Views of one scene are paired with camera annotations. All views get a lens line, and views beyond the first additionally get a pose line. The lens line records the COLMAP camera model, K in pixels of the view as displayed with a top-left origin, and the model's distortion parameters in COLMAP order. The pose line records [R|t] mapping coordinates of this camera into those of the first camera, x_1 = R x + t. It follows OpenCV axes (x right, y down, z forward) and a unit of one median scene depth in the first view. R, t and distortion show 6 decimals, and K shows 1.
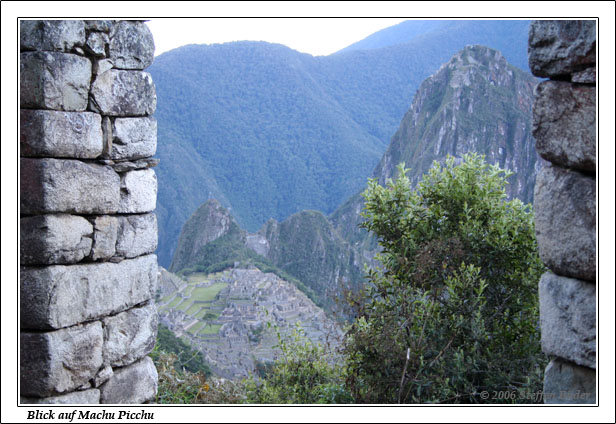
lens RADIAL K [[1371.2, 0, 307.6], [0, 1371.2, 211.5], [0, 0, 1]] dist [0.051460, 0.000000]
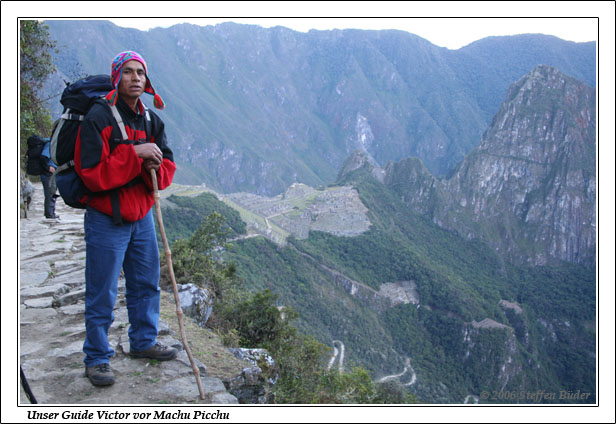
lens RADIAL K [[1371.2, 0, 308.2], [0, 1371.2, 212.0], [0, 0, 1]] dist [0.051460, 0.000000]
pose [[0.820732, 0.094913, -0.563374, 0.885464], [-0.033346, 0.992381, 0.118609, -0.134487], [0.570339, -0.078560, 0.817644, -0.607256]]
